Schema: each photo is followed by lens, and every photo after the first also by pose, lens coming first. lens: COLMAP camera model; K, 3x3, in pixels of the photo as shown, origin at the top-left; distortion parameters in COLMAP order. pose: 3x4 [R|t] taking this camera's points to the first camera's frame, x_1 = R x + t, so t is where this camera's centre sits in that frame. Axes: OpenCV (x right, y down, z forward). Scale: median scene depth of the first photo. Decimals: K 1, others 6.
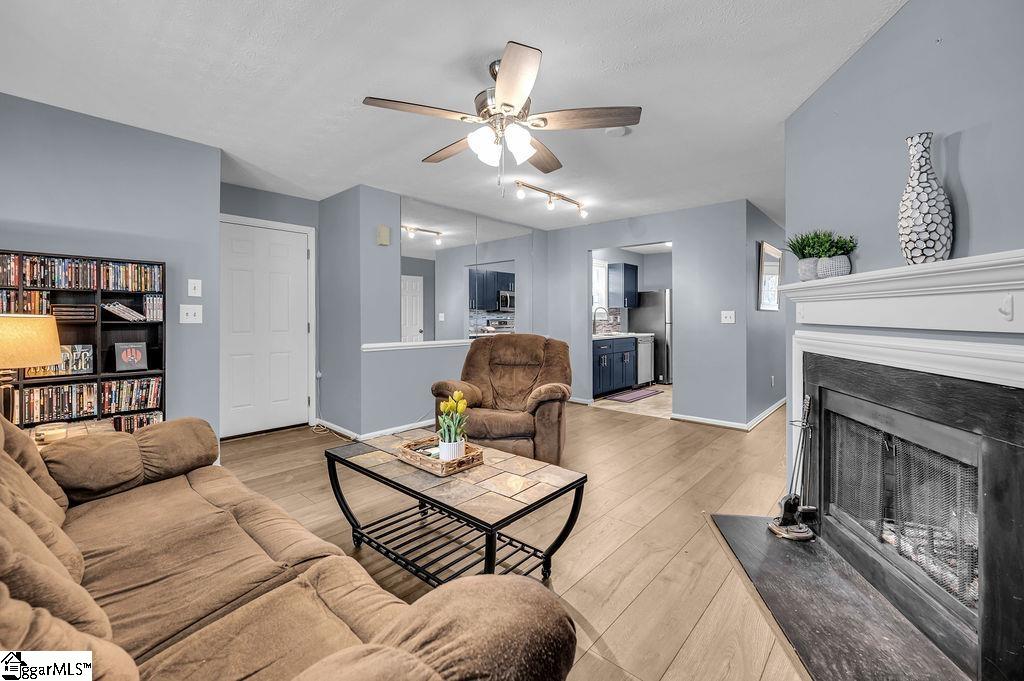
lens RADIAL K [[426.1, 0, 516.4], [0, 426.1, 317.9], [0, 0, 1]] dist [-0.000735, 0.000622]
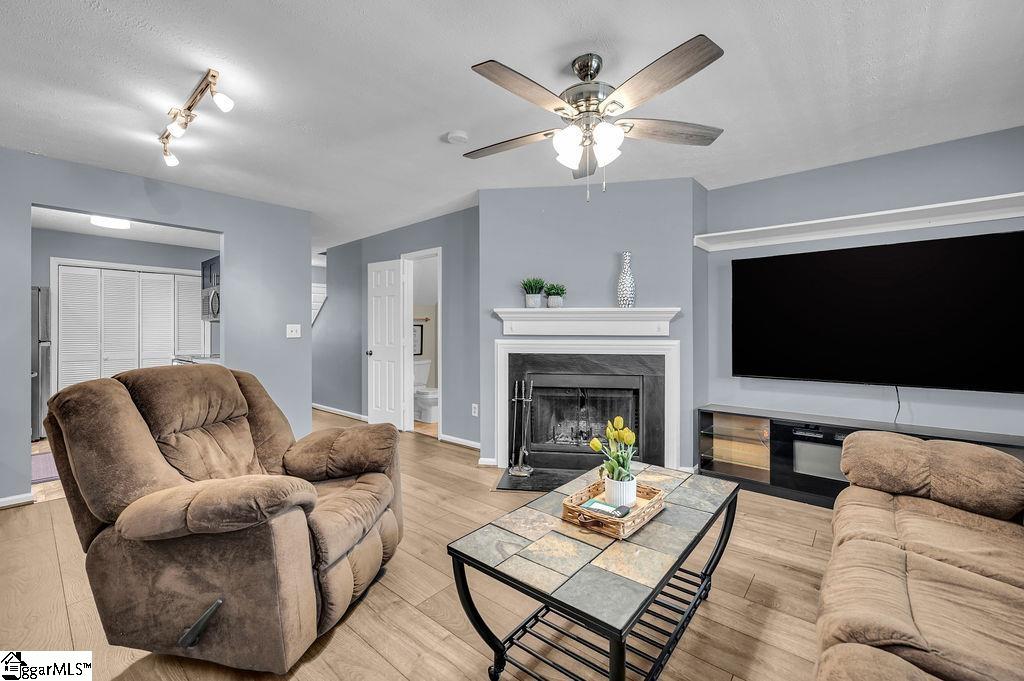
lens RADIAL K [[426.1, 0, 506.0], [0, 426.1, 331.0], [0, 0, 1]] dist [-0.000735, 0.000622]
pose [[0.012671, -0.002907, 0.999915, -0.776774], [0.006163, 0.999977, 0.002830, -0.004267], [-0.999901, 0.006127, 0.012689, 0.923564]]
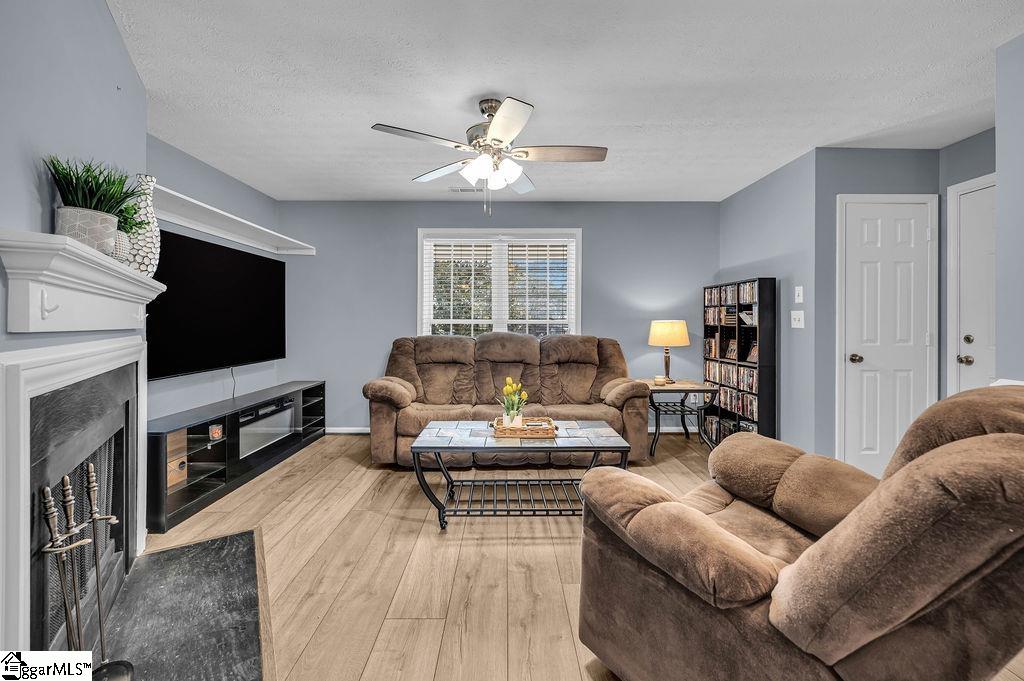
lens RADIAL K [[426.1, 0, 518.1], [0, 426.1, 324.8], [0, 0, 1]] dist [-0.000735, 0.000622]
pose [[-0.748961, 0.002035, -0.662611, 0.538745], [-0.006456, 0.999925, 0.010368, -0.002877], [0.662583, 0.012044, -0.748892, 1.521180]]
